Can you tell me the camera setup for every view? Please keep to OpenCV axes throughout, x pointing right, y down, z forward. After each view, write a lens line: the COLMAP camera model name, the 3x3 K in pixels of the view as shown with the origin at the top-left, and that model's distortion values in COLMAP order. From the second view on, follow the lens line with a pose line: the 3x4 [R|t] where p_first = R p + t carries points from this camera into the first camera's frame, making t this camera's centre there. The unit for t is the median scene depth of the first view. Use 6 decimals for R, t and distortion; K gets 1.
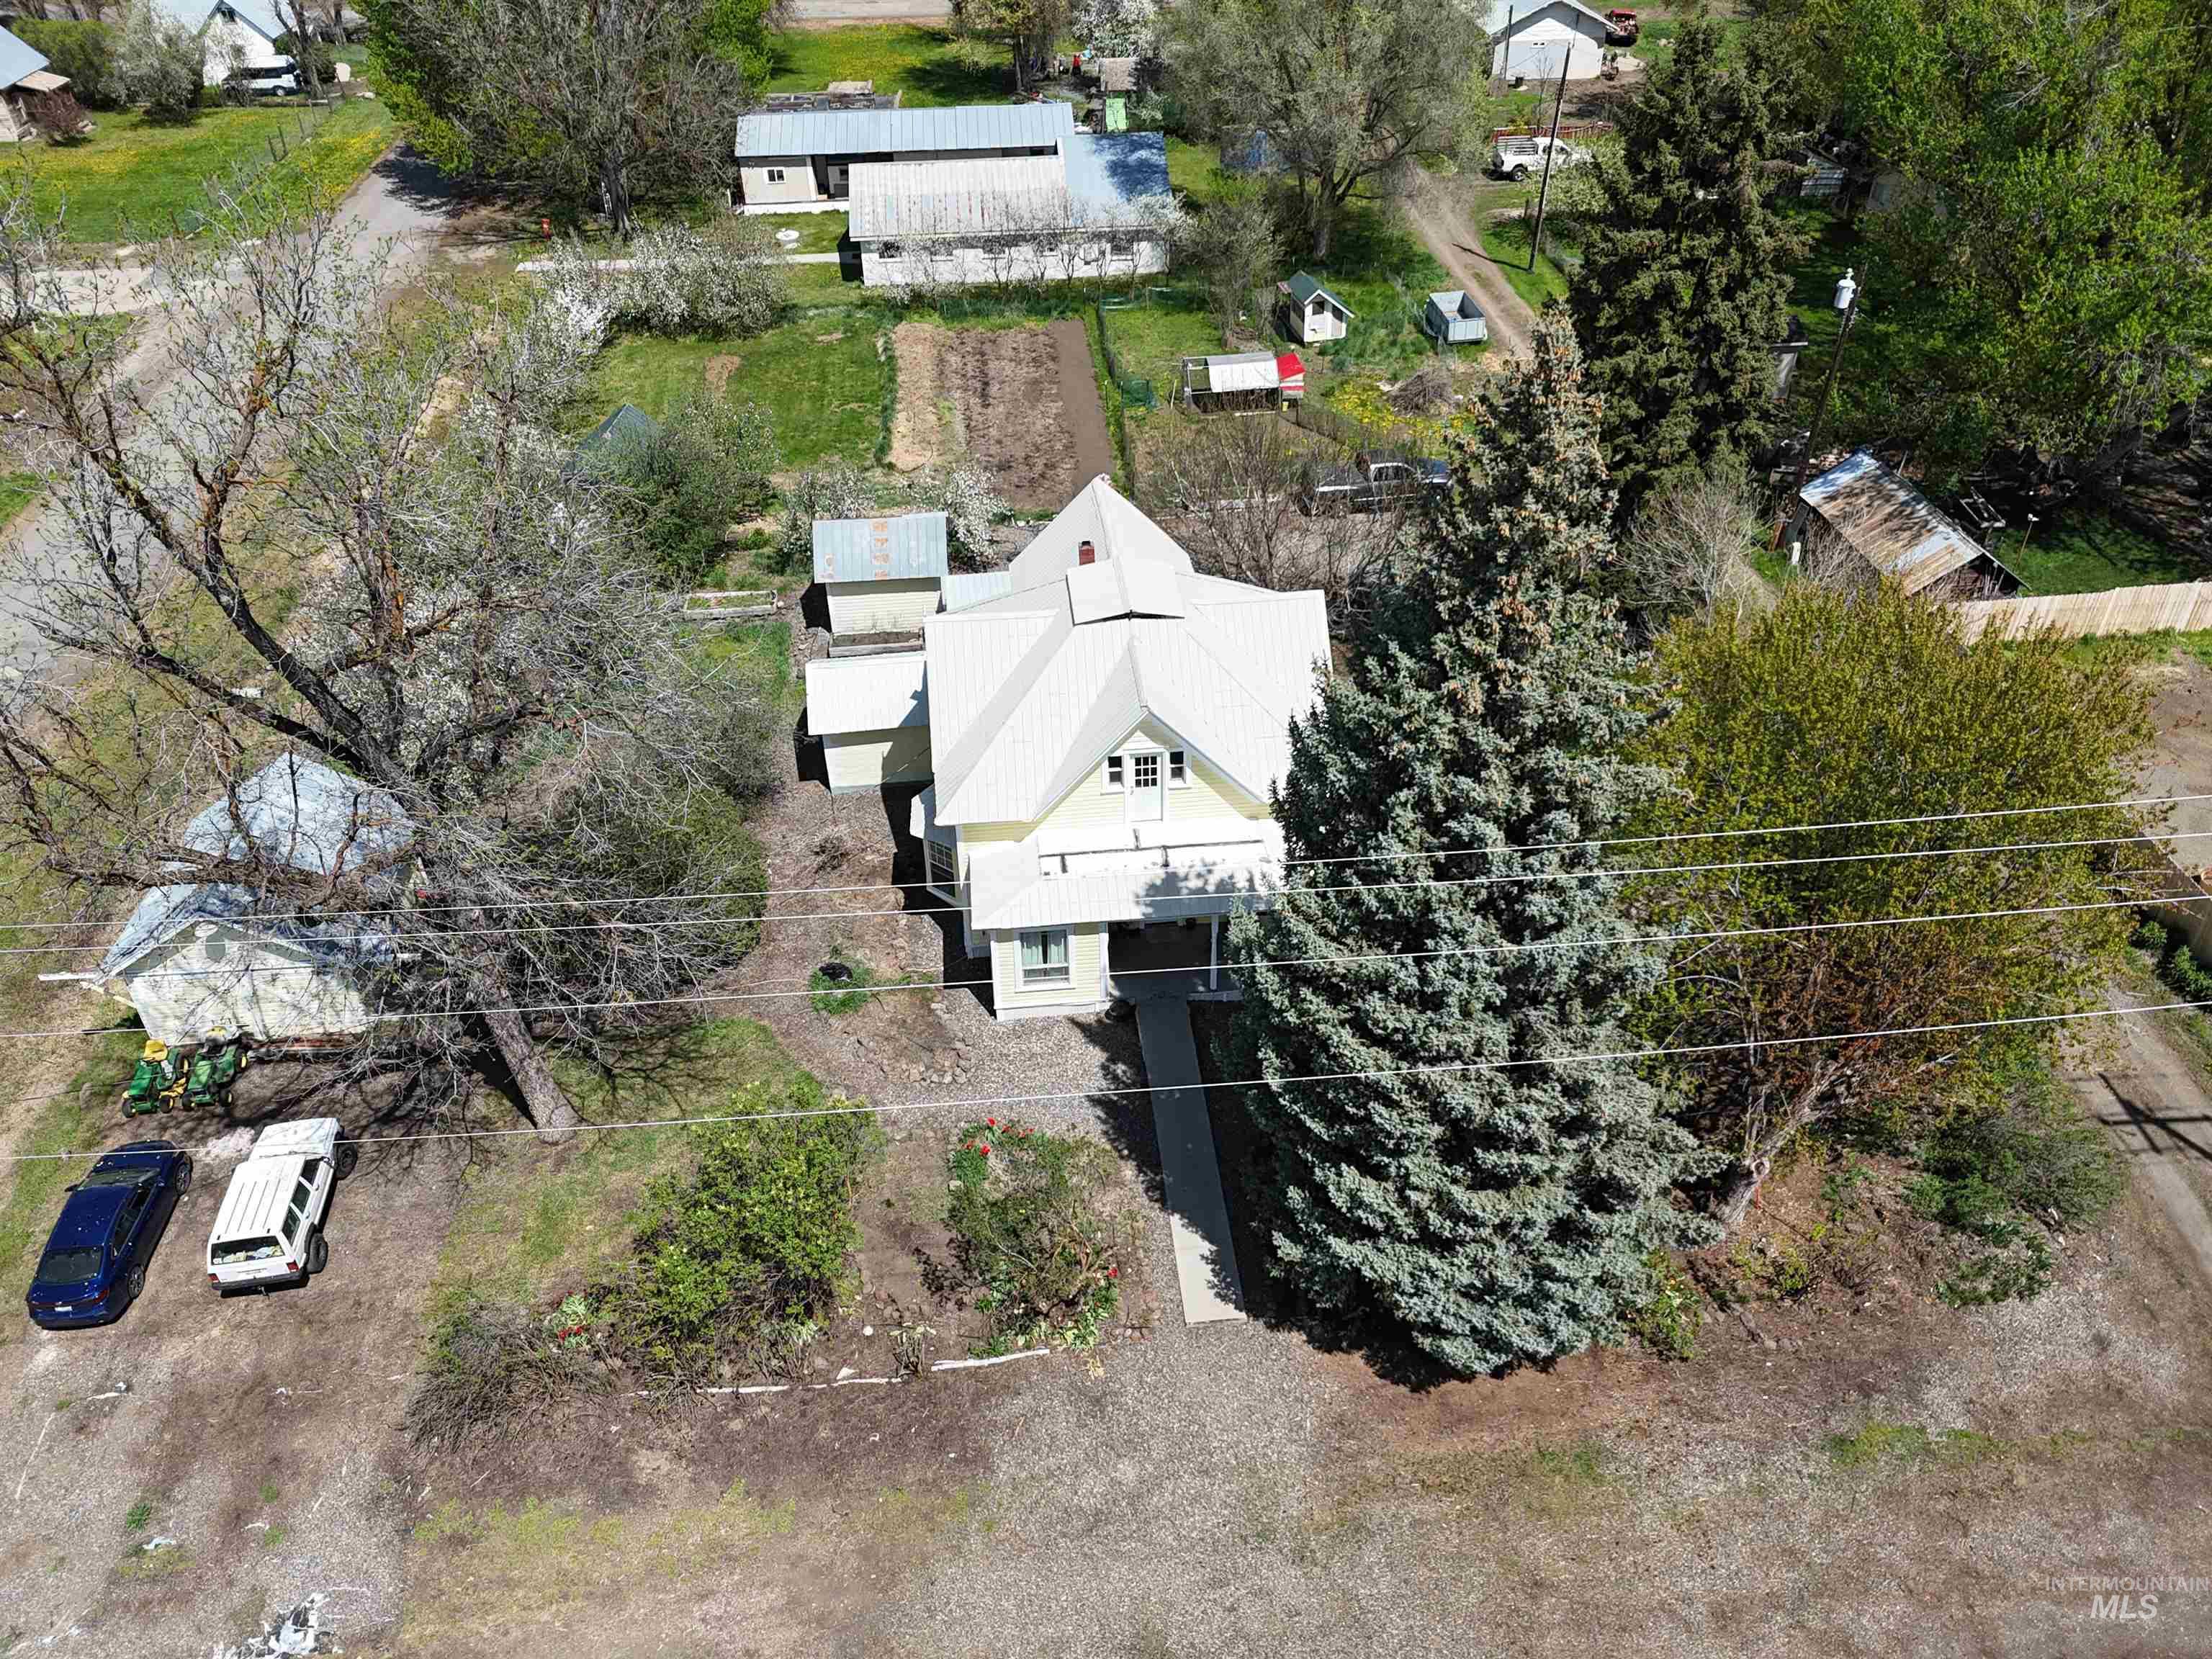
lens RADIAL K [[1575.2, 0, 1099.7], [0, 1575.2, 822.5], [0, 0, 1]] dist [0.110800, -0.124886]
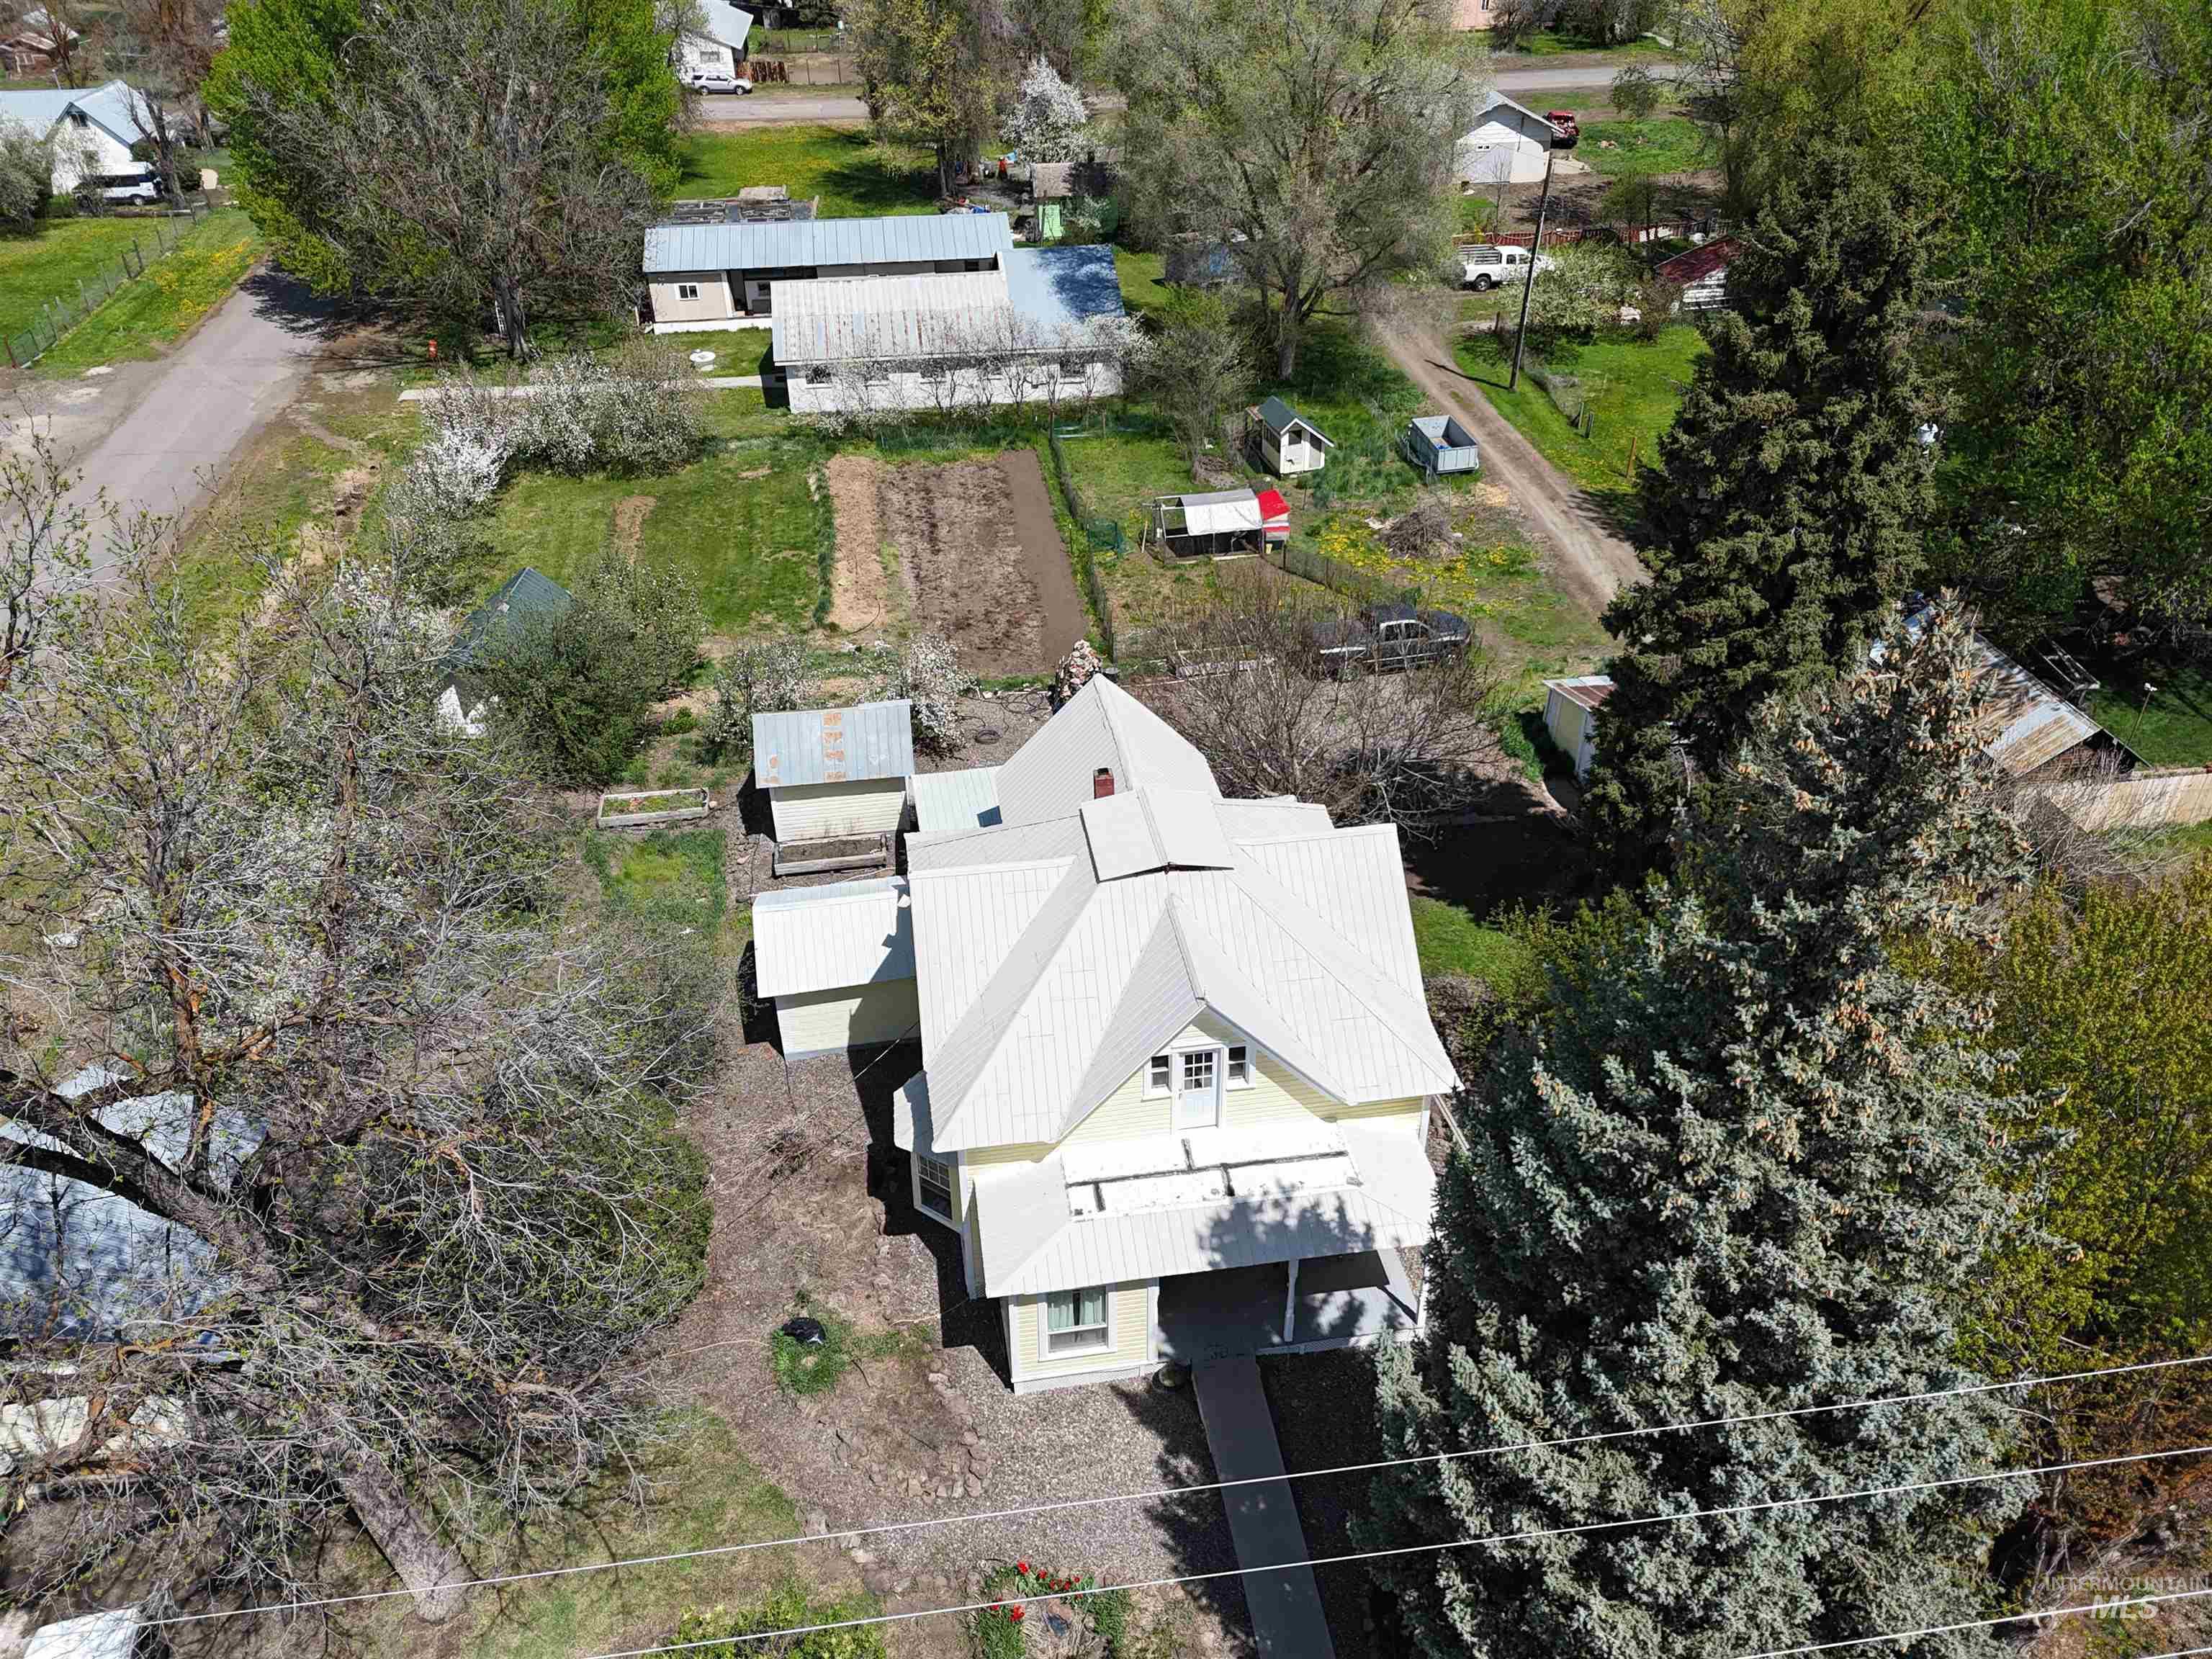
lens RADIAL K [[1590.8, 0, 1097.4], [0, 1590.8, 837.0], [0, 0, 1]] dist [0.092040, -0.094265]
pose [[0.998341, -0.026242, 0.051253, -0.039456], [0.028344, 0.998768, -0.040724, -0.079140], [-0.050121, 0.042110, 0.997855, 0.132125]]
